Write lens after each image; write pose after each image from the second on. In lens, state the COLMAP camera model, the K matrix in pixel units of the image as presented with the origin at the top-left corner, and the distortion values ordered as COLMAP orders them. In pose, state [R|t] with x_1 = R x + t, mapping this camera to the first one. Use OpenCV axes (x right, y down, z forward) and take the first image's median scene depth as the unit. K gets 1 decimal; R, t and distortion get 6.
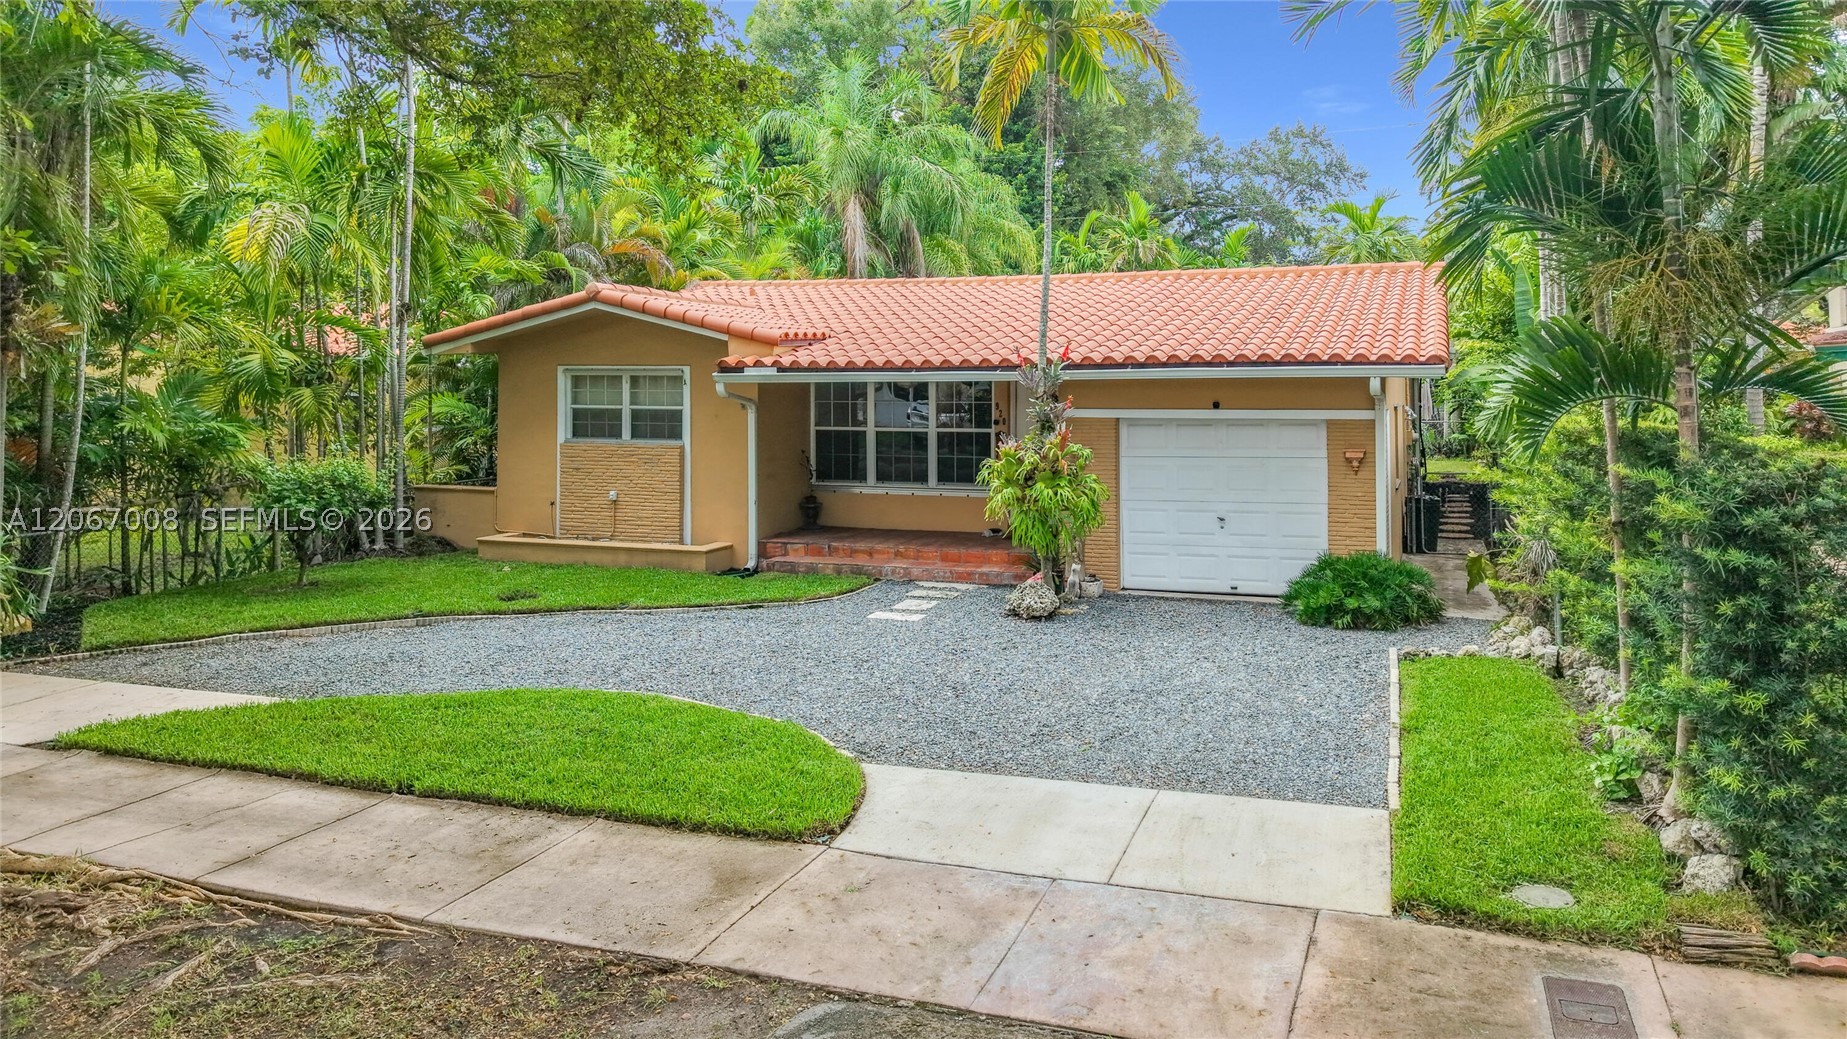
lens RADIAL K [[1383.8, 0, 926.5], [0, 1383.8, 330.9], [0, 0, 1]] dist [-0.002503, 0.013184]
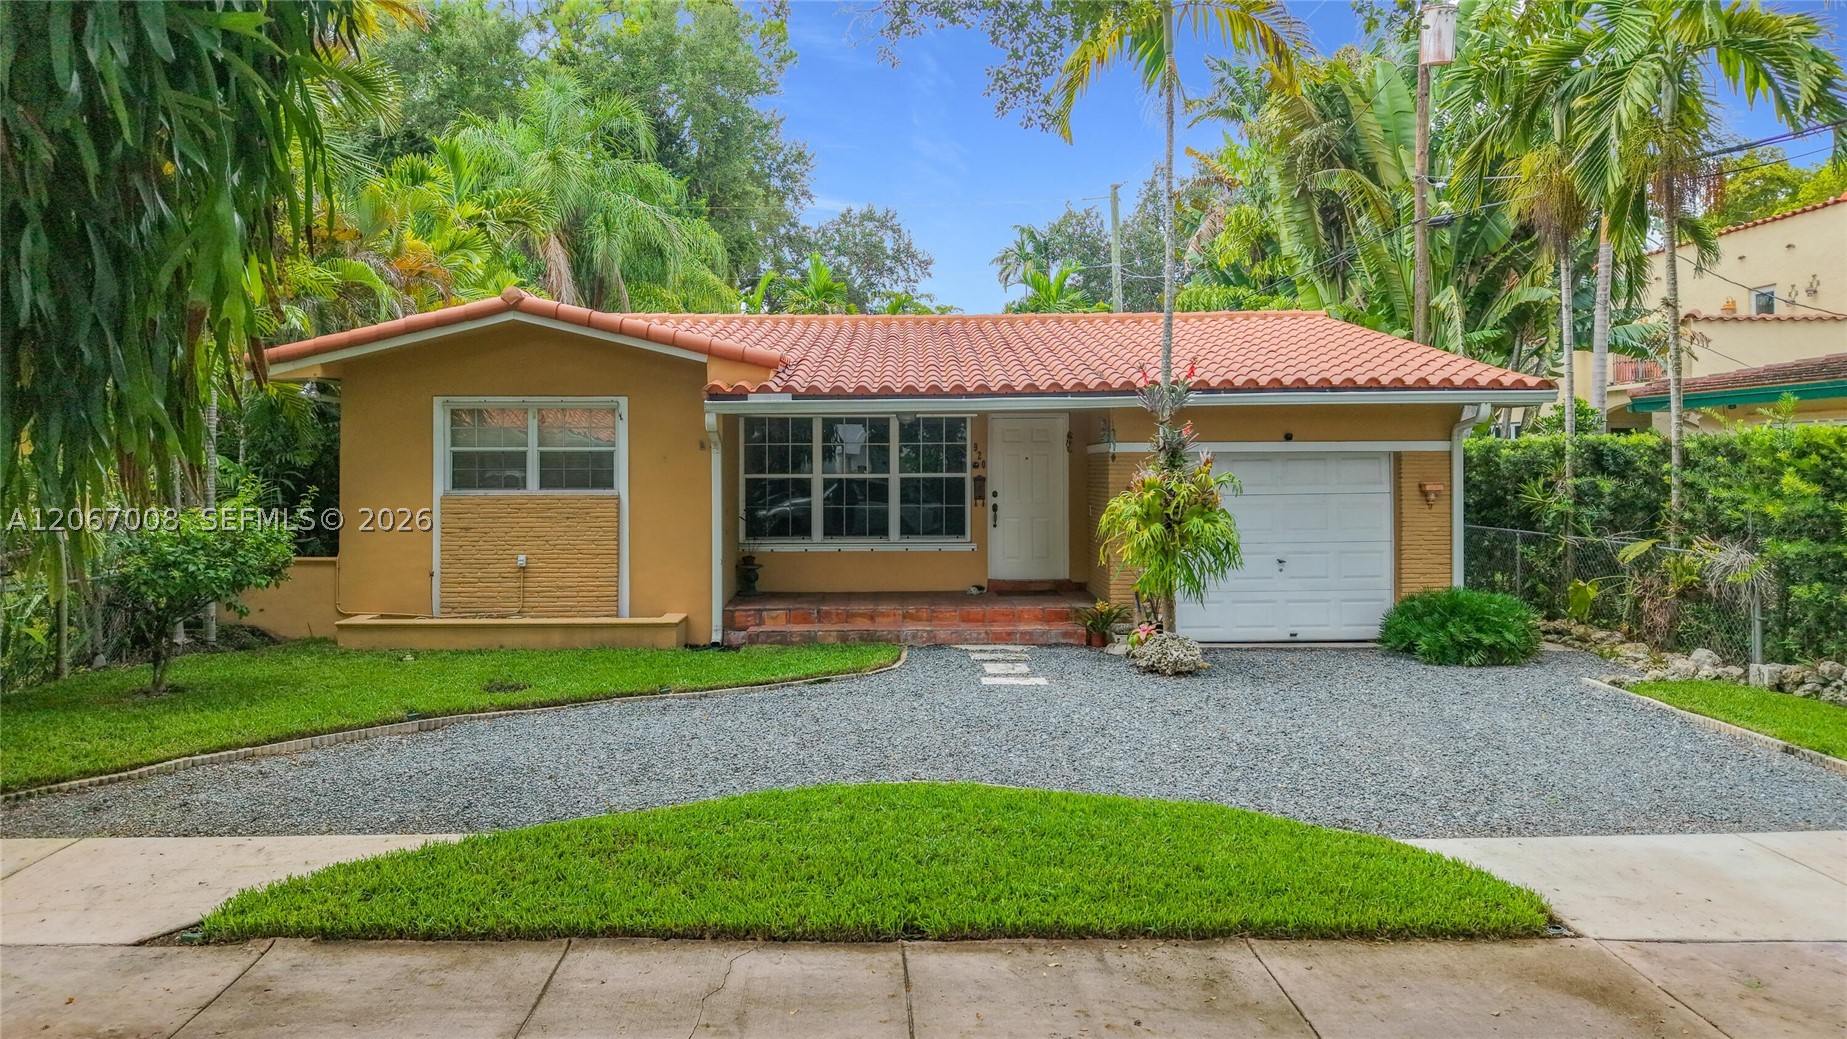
lens RADIAL K [[1406.5, 0, 889.6], [0, 1406.5, 433.6], [0, 0, 1]] dist [0.032720, -0.010032]
pose [[0.936567, 0.006687, 0.350425, -0.333483], [-0.008848, 0.999950, 0.004567, 0.044159], [-0.350377, -0.007378, 0.936580, 0.187921]]
